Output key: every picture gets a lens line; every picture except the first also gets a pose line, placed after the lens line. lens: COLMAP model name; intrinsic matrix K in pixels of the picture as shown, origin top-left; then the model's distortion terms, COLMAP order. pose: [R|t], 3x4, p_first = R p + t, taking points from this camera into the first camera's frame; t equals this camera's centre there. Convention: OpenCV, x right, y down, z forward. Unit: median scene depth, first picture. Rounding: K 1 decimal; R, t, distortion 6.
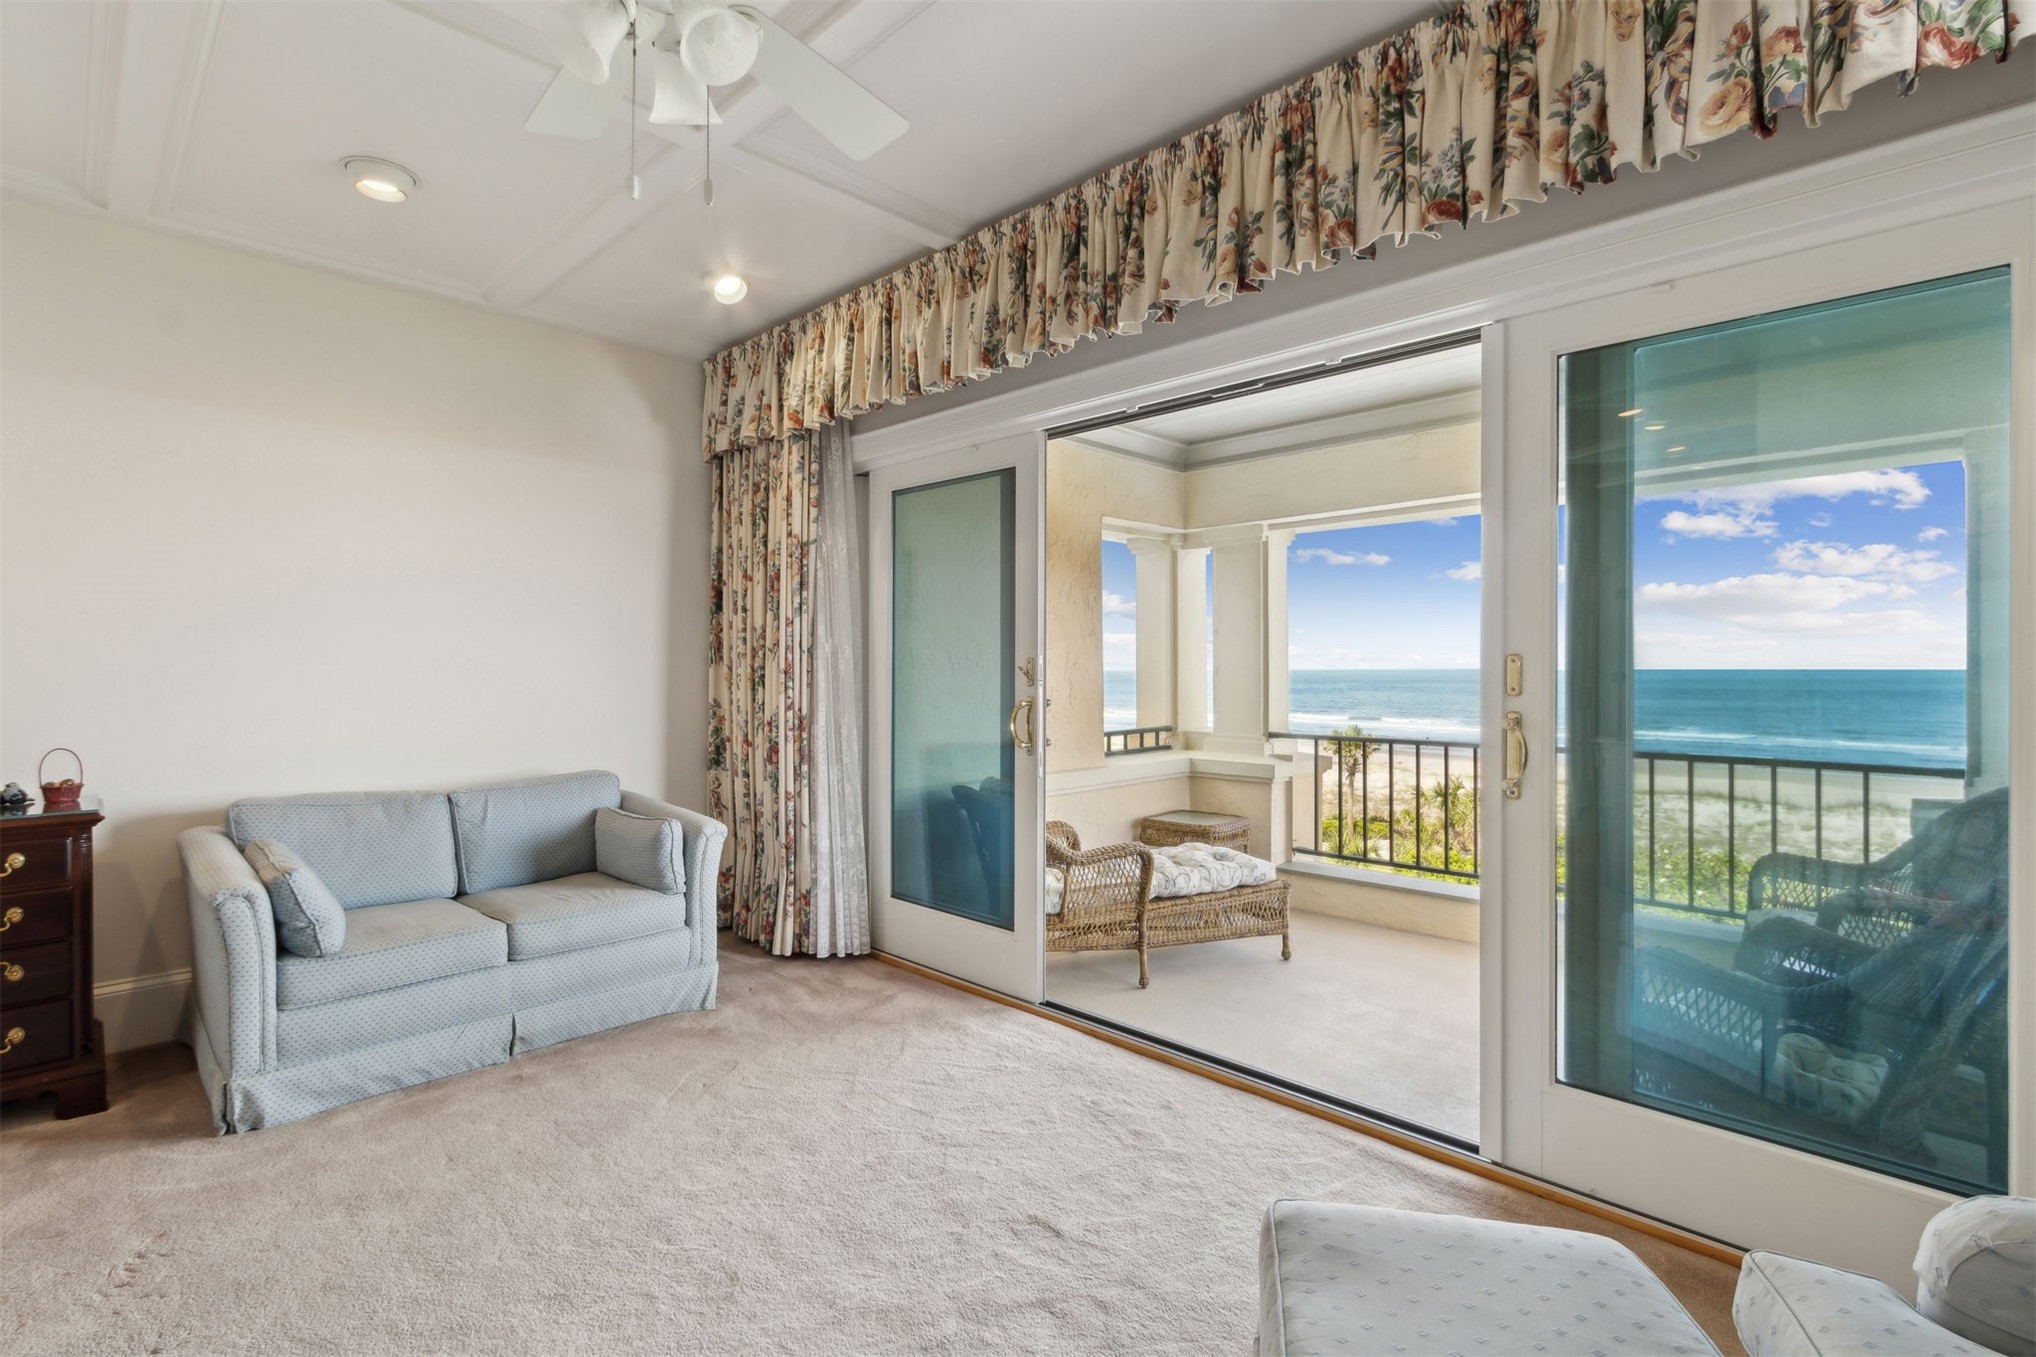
lens RADIAL K [[944.0, 0, 1018.7], [0, 944.0, 675.9], [0, 0, 1]] dist [0.001647, 0.000085]
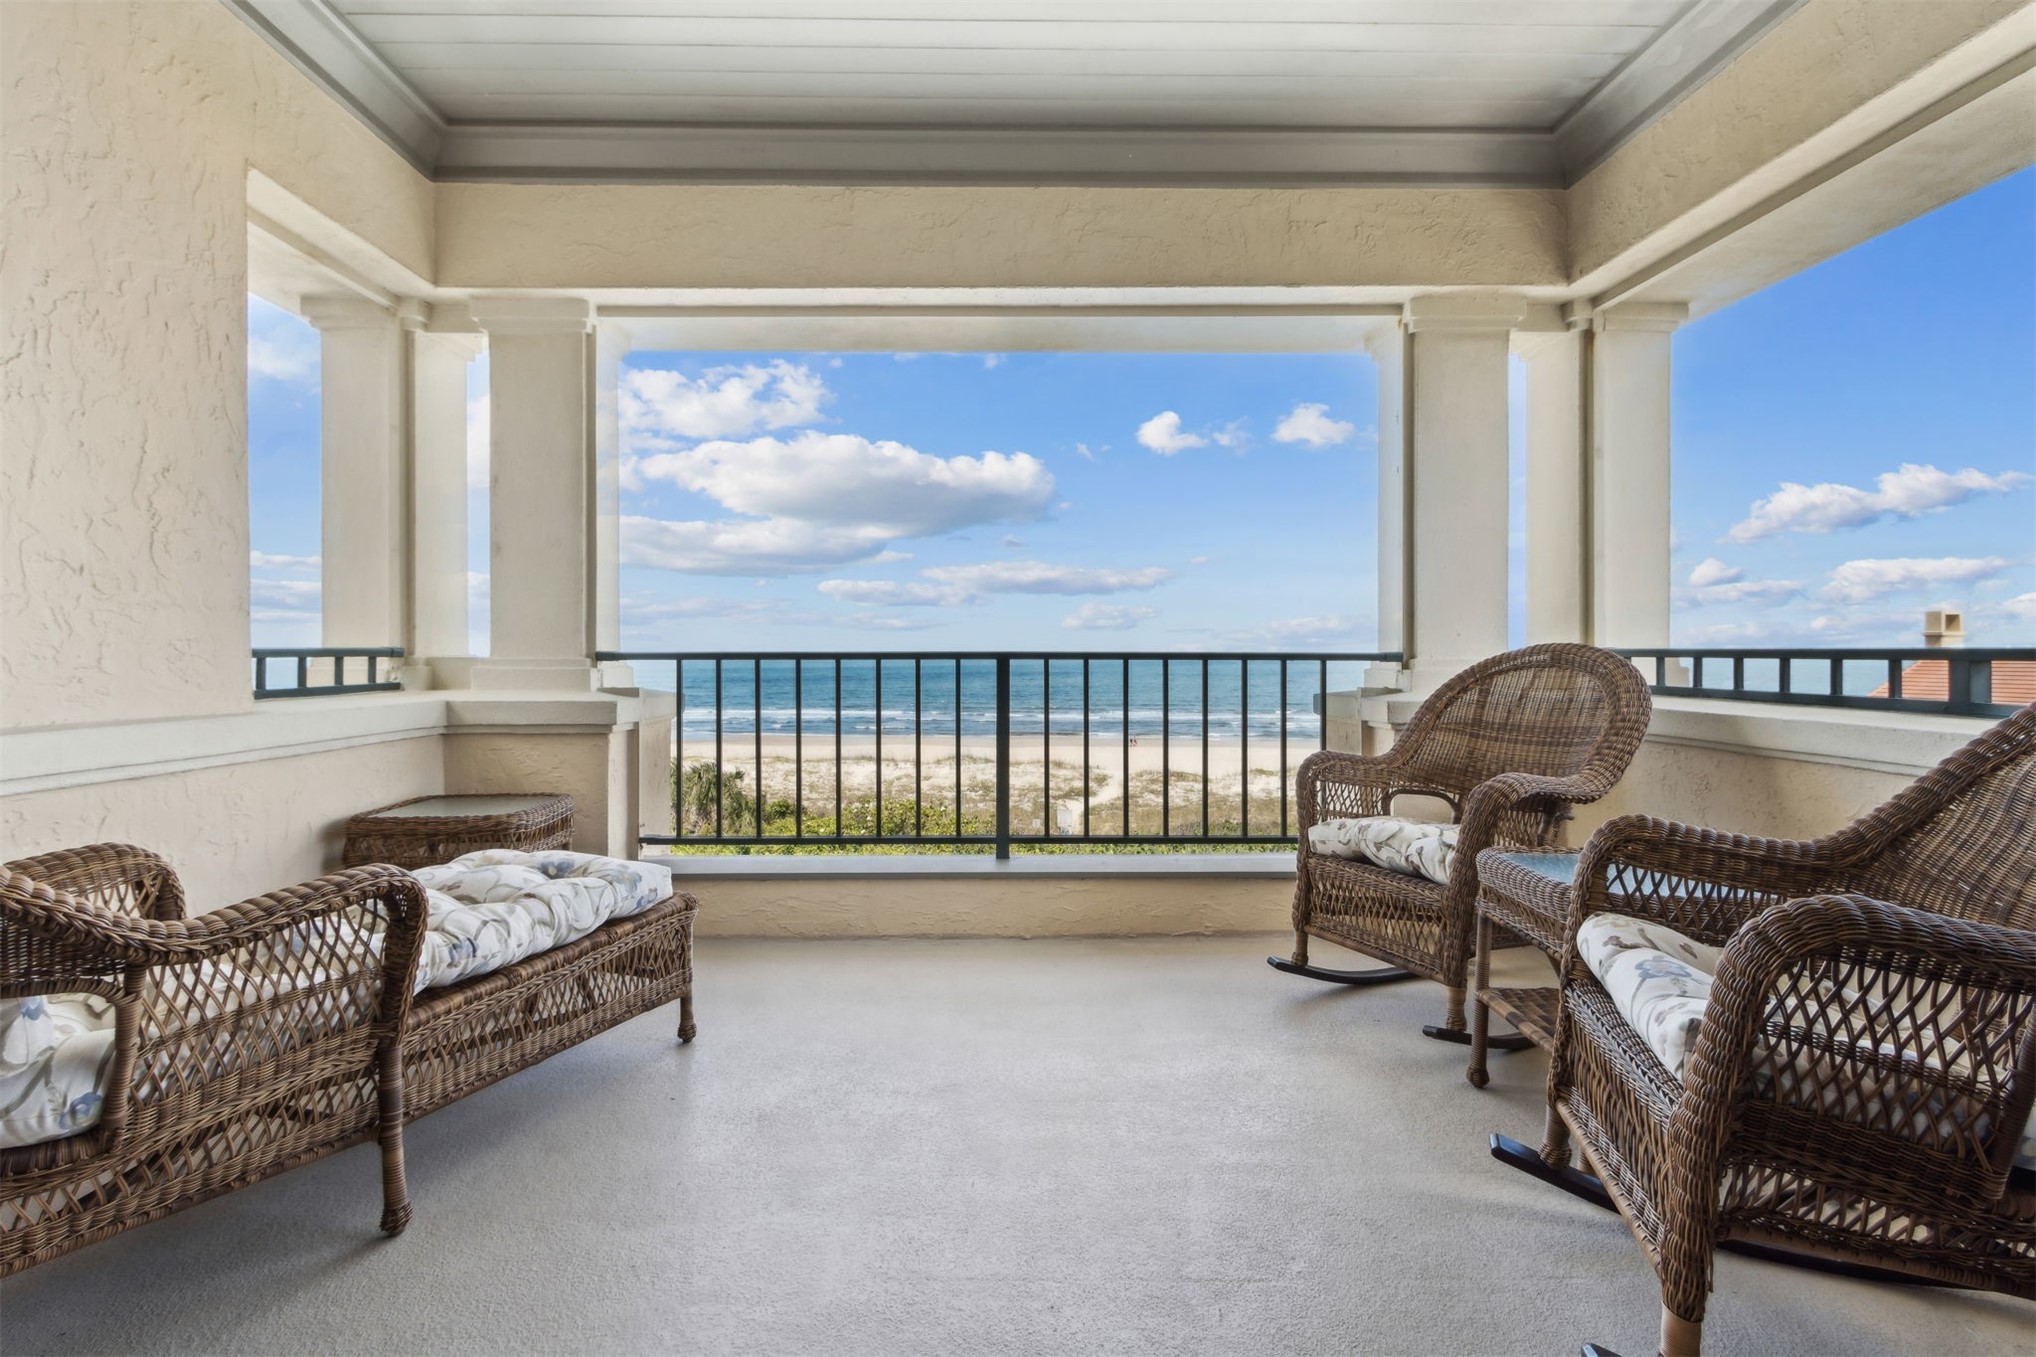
lens RADIAL K [[944.0, 0, 1005.9], [0, 944.0, 648.1], [0, 0, 1]] dist [0.001647, 0.000085]
pose [[0.707625, 0.004186, 0.706575, 0.029123], [0.007203, 0.999888, -0.013137, 0.081867], [-0.706551, 0.014385, 0.707516, 0.471851]]
